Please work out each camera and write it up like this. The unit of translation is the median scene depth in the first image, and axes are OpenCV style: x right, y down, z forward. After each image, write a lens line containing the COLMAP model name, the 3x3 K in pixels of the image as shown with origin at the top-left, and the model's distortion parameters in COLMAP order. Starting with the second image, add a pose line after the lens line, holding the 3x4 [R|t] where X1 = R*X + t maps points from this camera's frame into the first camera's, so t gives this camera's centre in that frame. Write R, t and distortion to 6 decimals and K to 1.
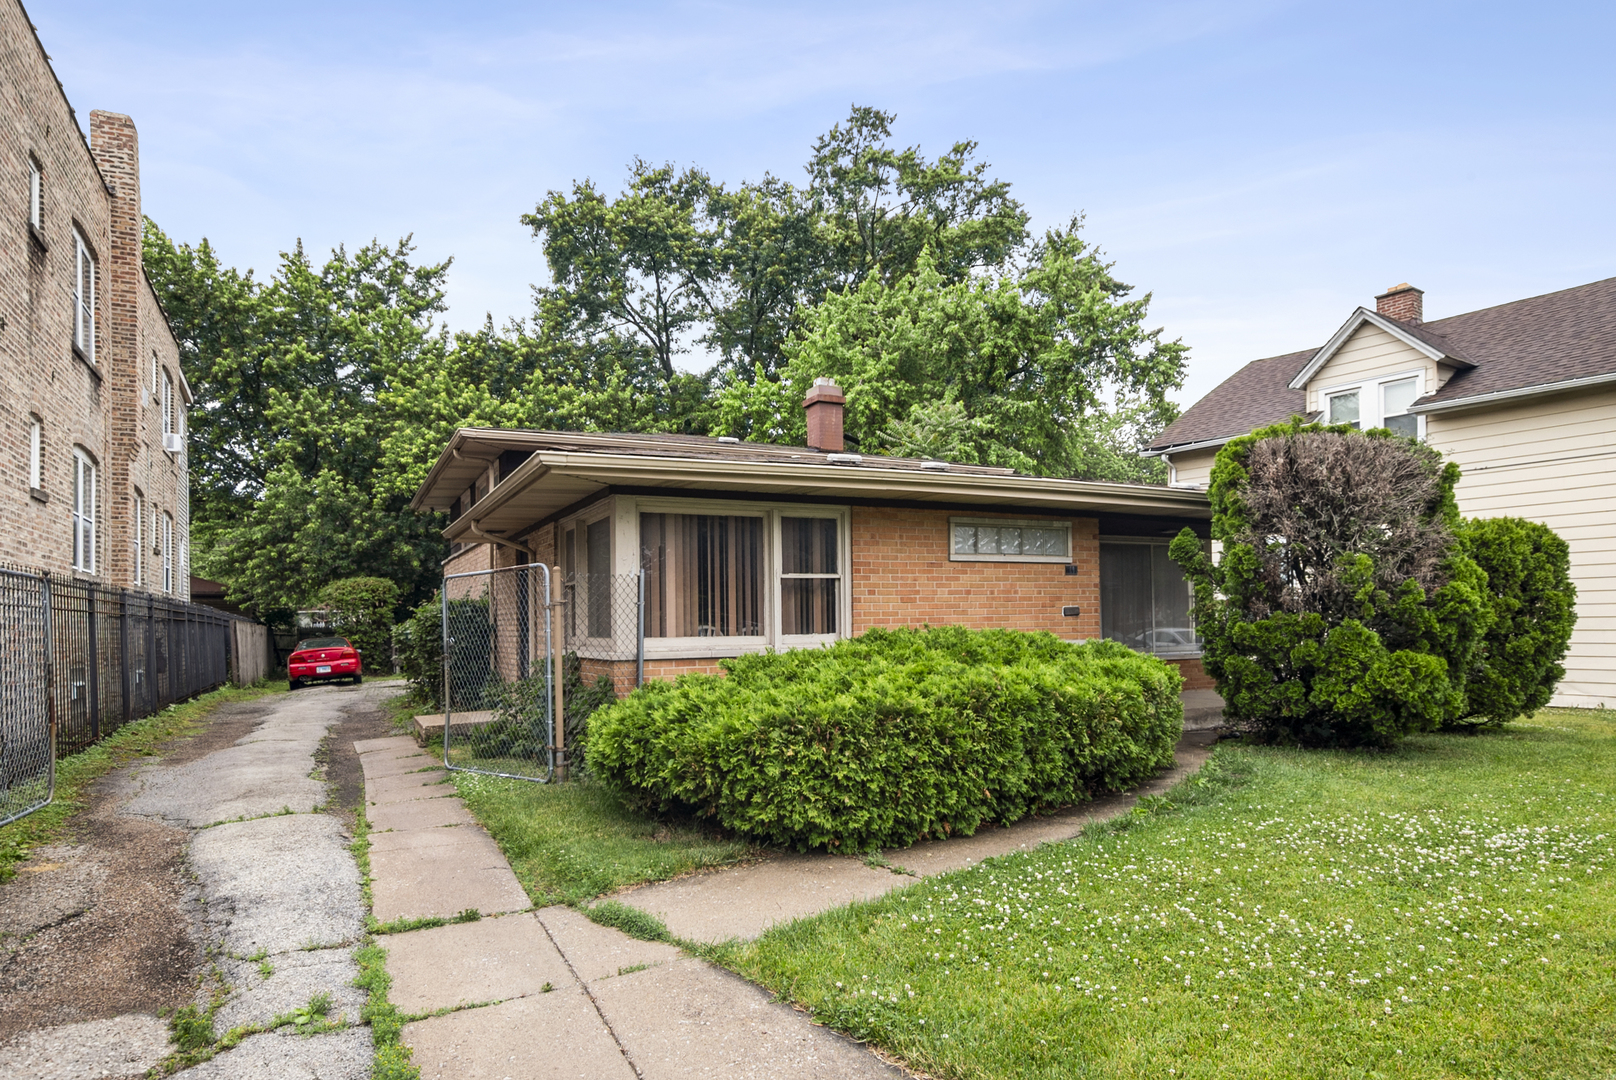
lens RADIAL K [[975.8, 0, 807.7], [0, 975.8, 592.7], [0, 0, 1]] dist [0.001183, 0.001408]
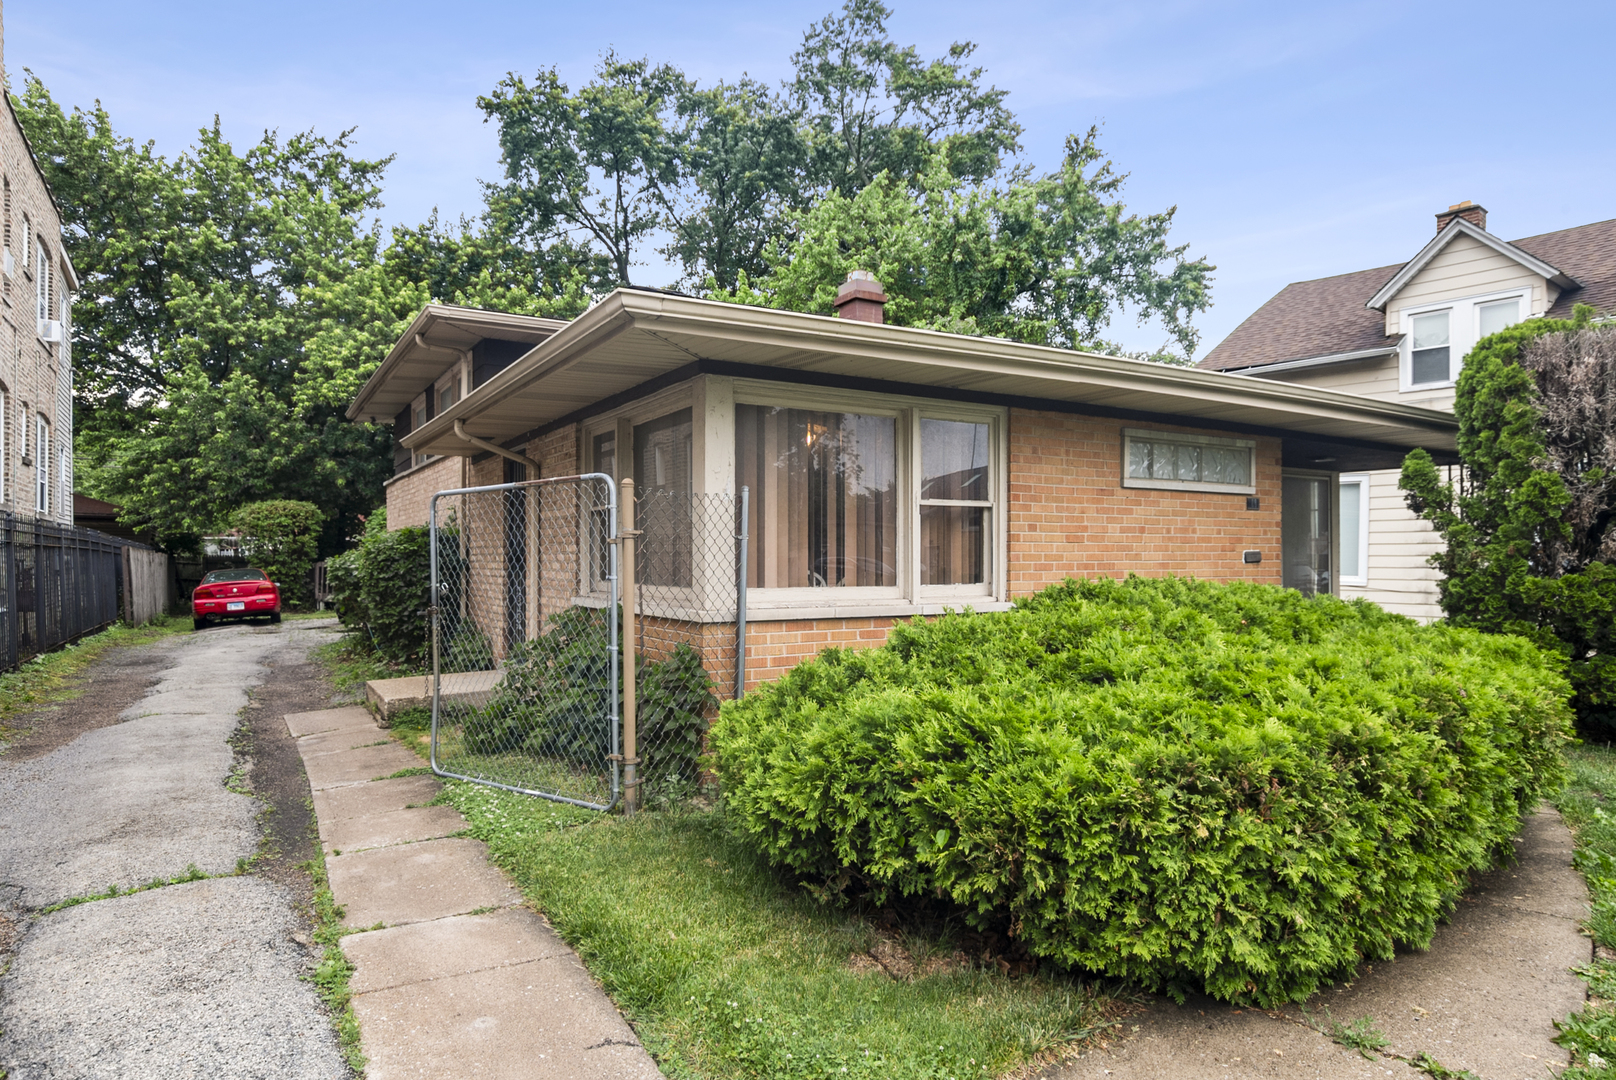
lens RADIAL K [[978.7, 0, 808.0], [0, 978.7, 540.0], [0, 0, 1]] dist [-0.003140, -0.001920]
pose [[0.997150, 0.017218, 0.073456, -0.054889], [-0.018132, 0.999766, 0.011794, 0.001208], [-0.073235, -0.013092, 0.997229, 0.101207]]
